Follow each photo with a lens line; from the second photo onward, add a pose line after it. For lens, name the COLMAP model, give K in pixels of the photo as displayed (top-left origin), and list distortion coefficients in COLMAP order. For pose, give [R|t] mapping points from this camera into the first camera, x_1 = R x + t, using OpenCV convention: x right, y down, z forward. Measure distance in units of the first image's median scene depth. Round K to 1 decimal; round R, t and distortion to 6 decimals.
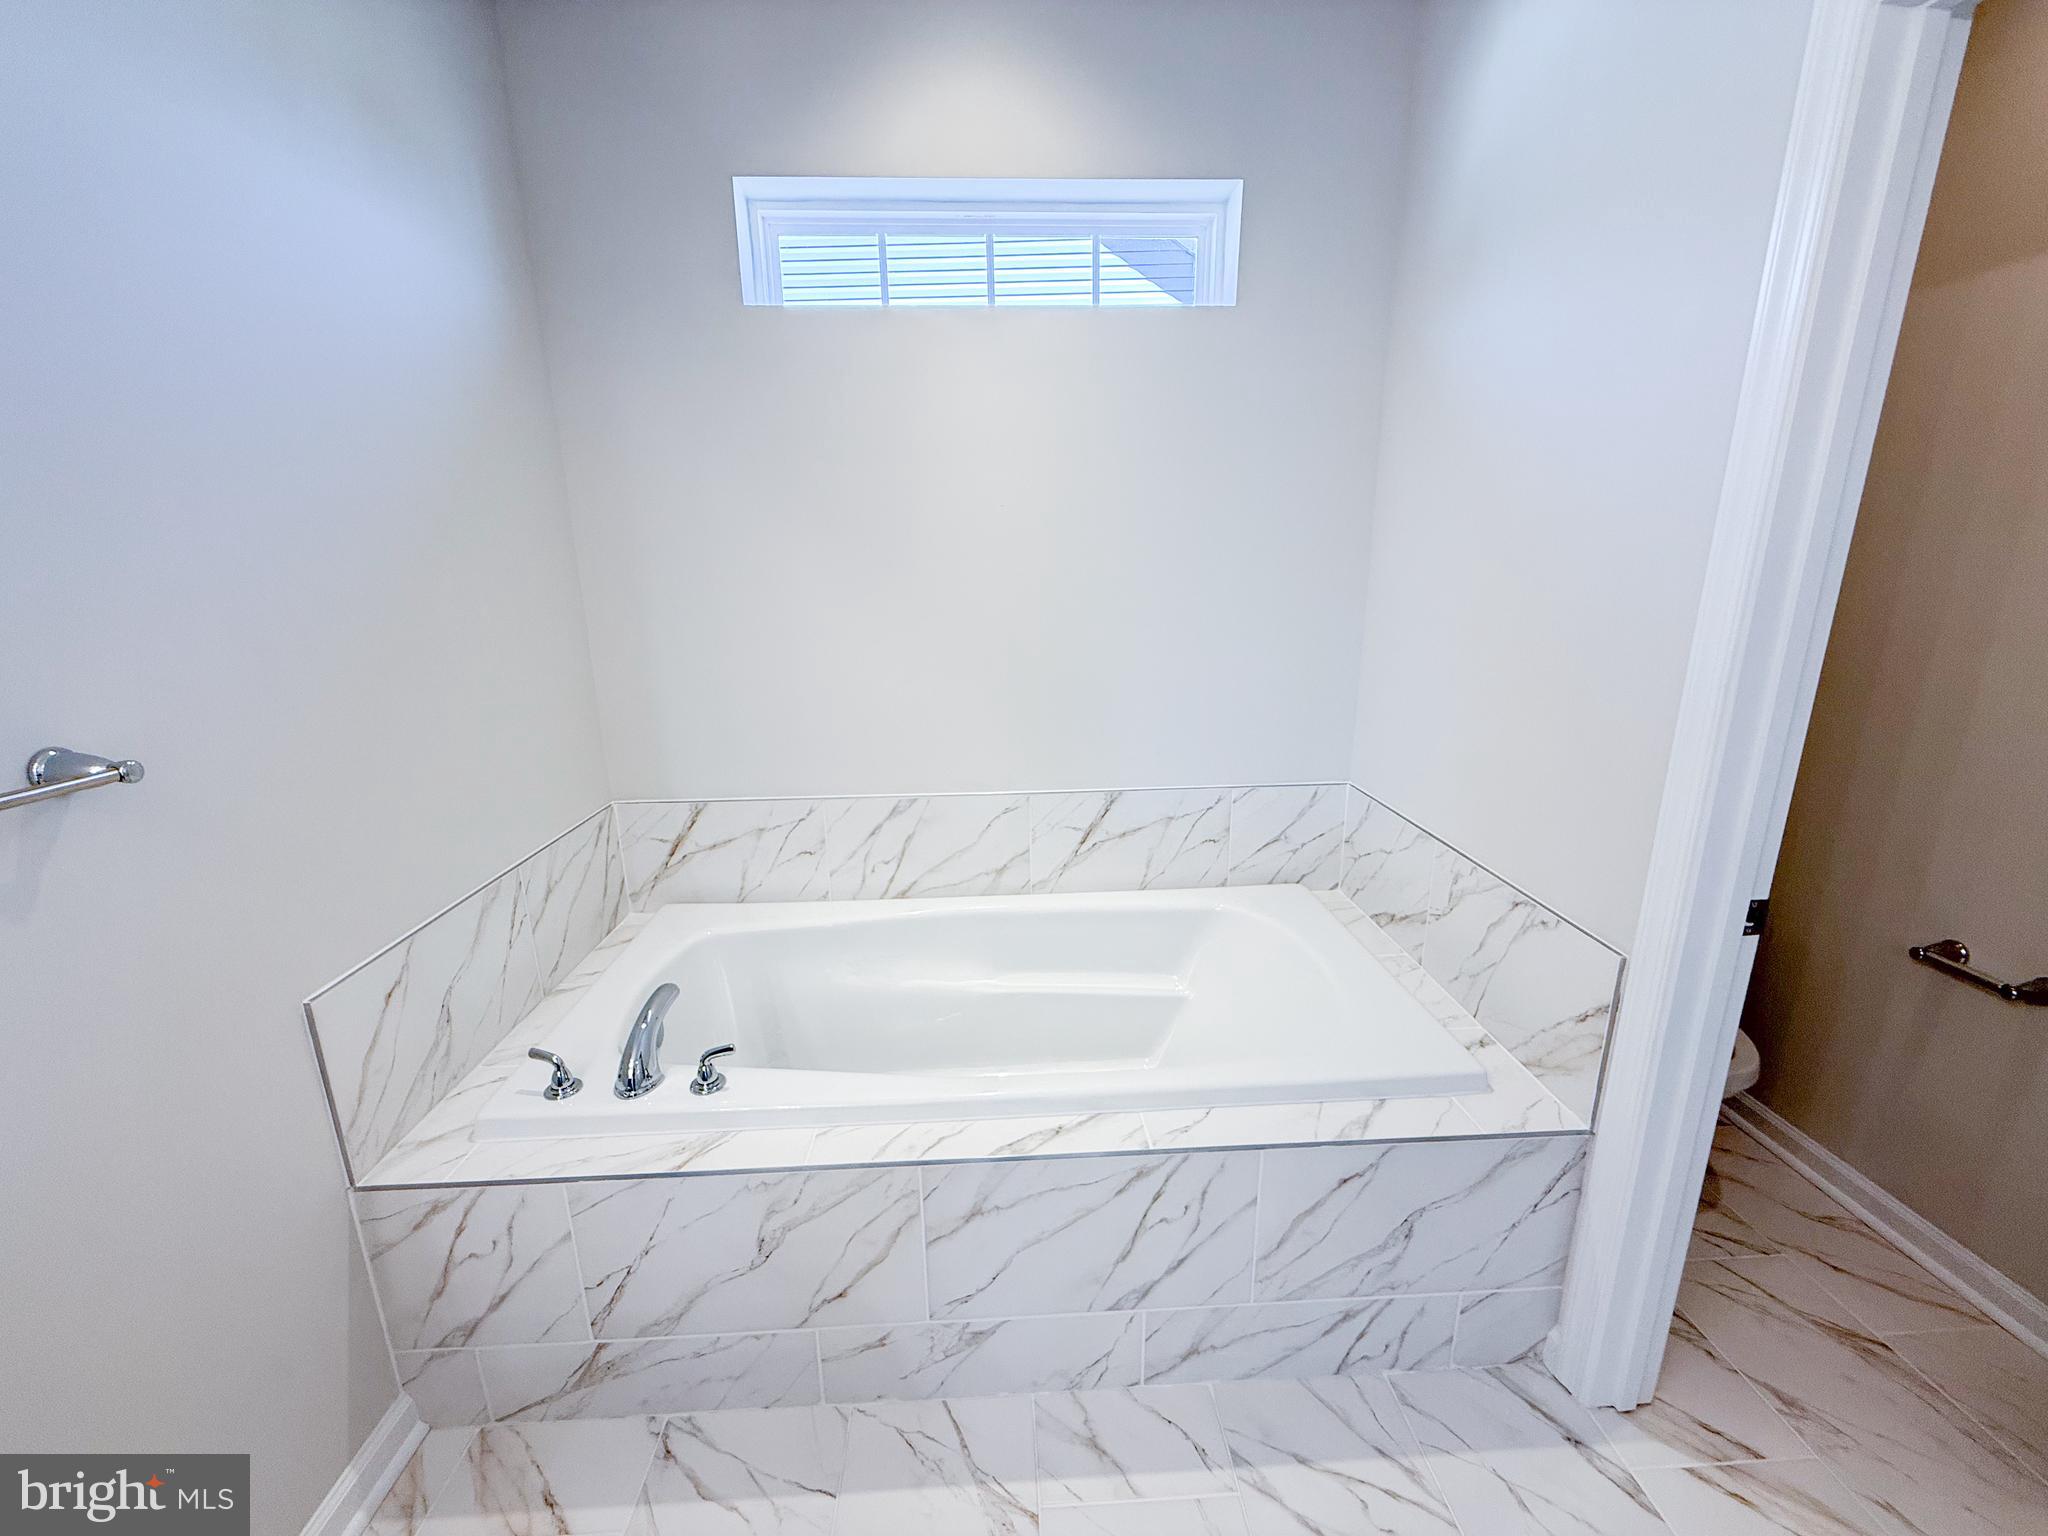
lens RADIAL K [[820.5, 0, 1025.7], [0, 820.5, 771.4], [0, 0, 1]] dist [0.000698, 0.000095]
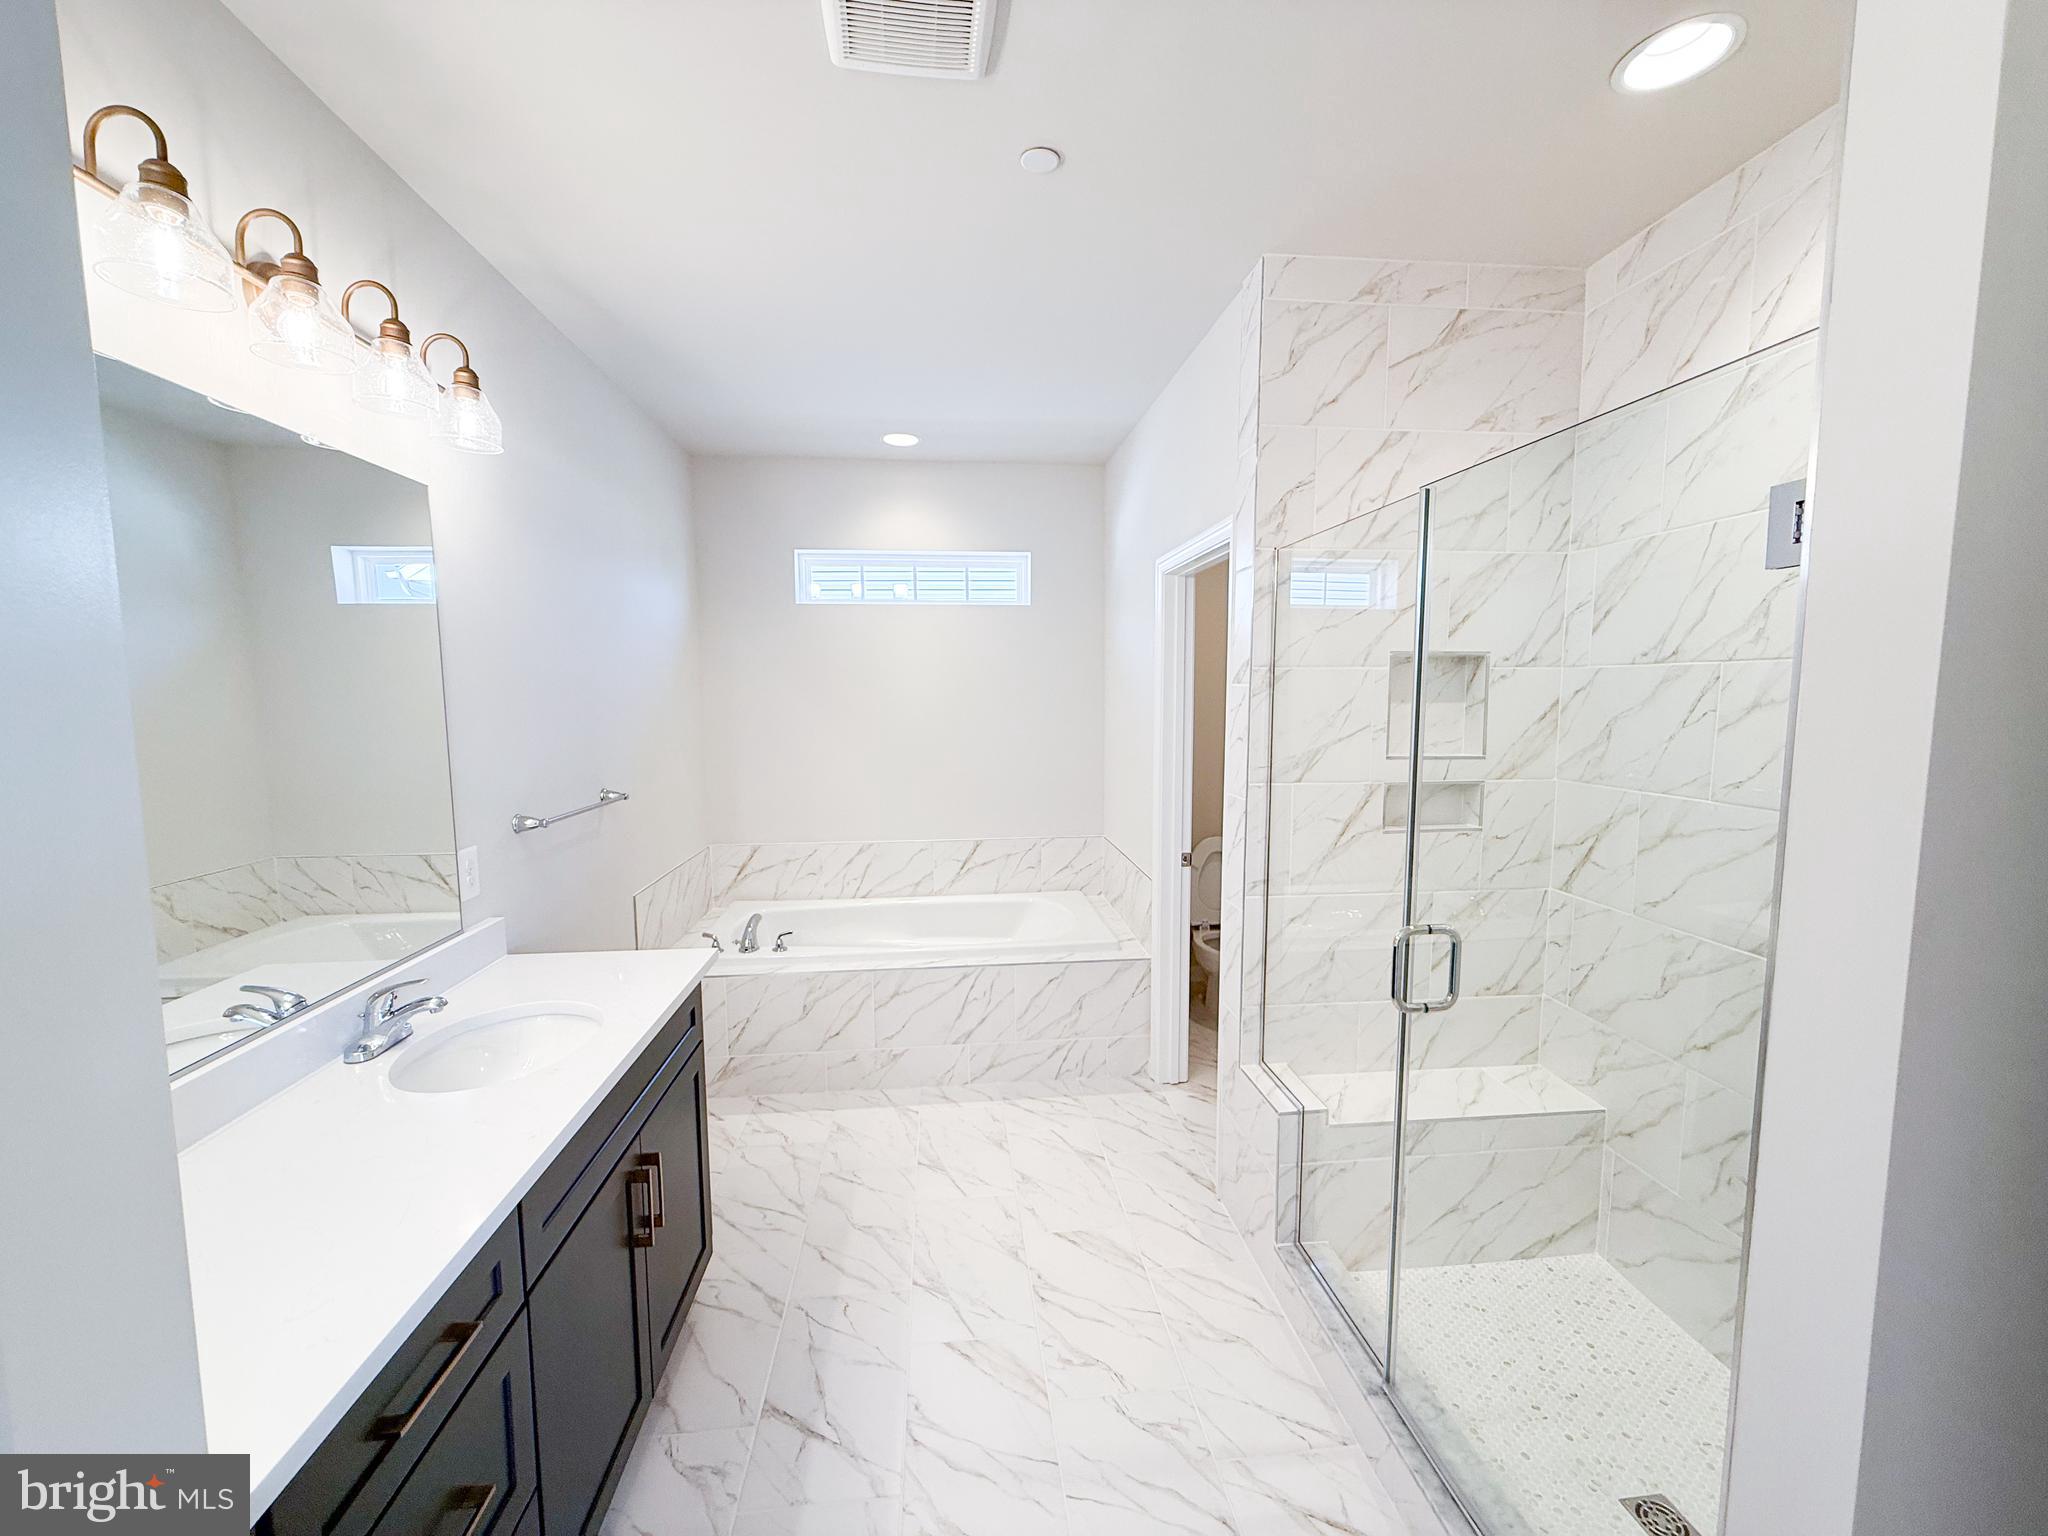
lens RADIAL K [[815.0, 0, 1022.2], [0, 815.0, 770.7], [0, 0, 1]] dist [0.000450, -0.000094]
pose [[0.998464, 0.002731, 0.055340, 0.164923], [0.006024, 0.987515, -0.157412, 0.256354], [-0.055079, 0.157503, 0.985981, -1.389305]]
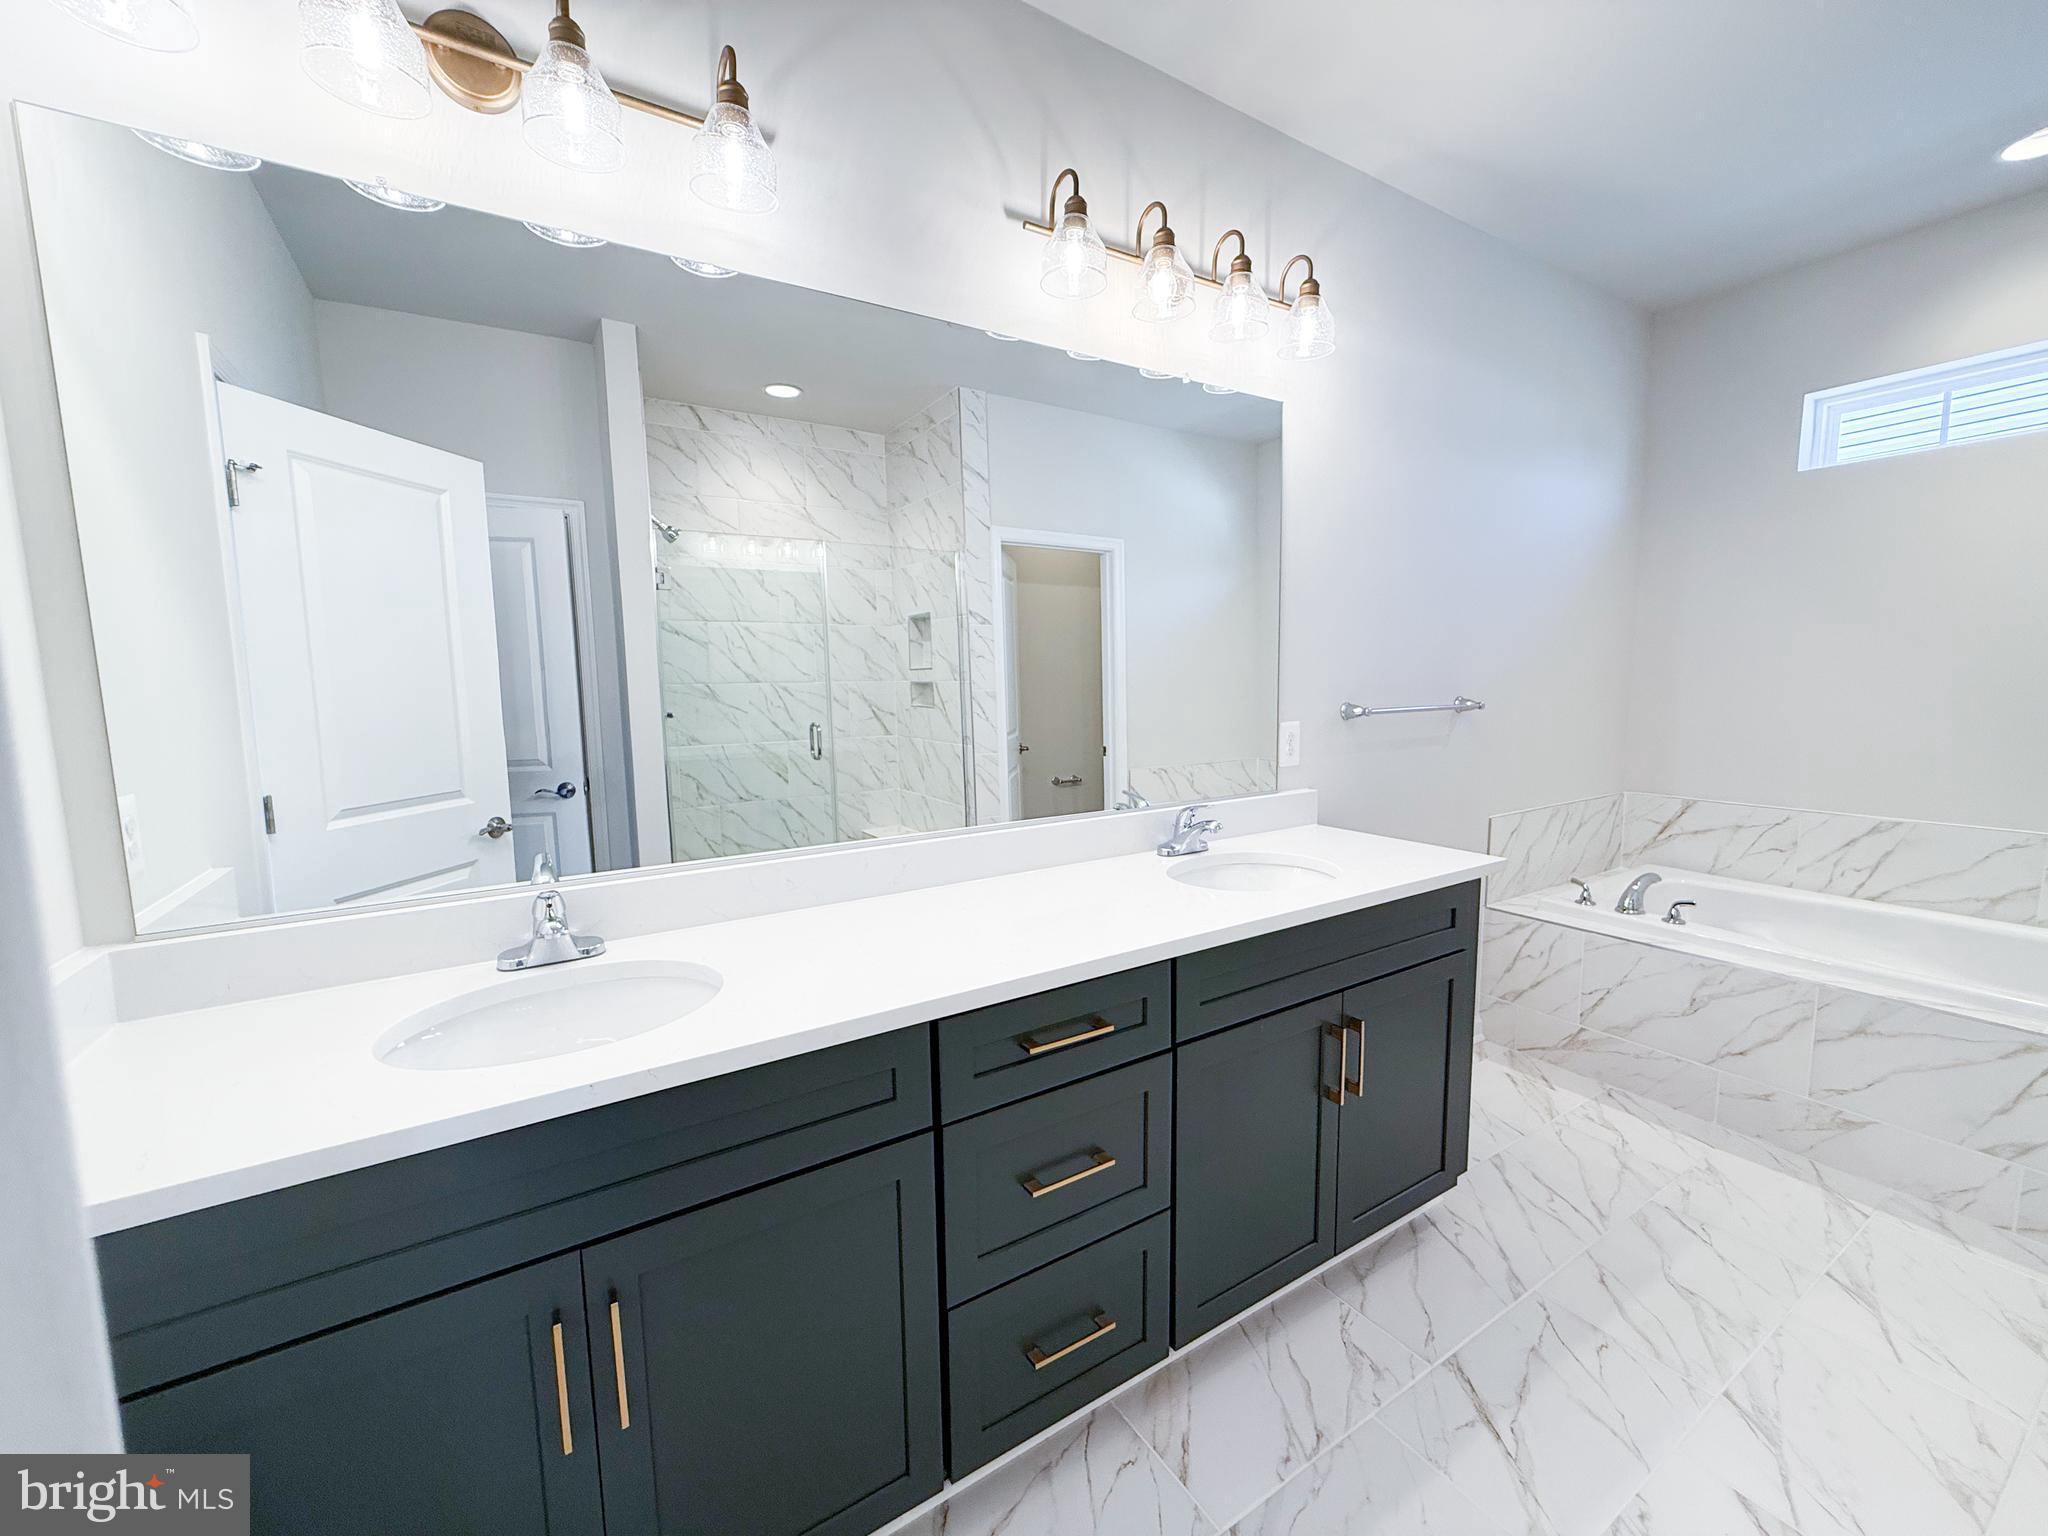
lens RADIAL K [[815.4, 0, 1021.4], [0, 815.4, 770.9], [0, 0, 1]] dist [-0.001594, 0.000169]
pose [[0.485737, 0.105368, -0.867731, 0.434576], [-0.209614, 0.977783, 0.001394, 0.364446], [0.848600, 0.181212, 0.497032, -1.163374]]
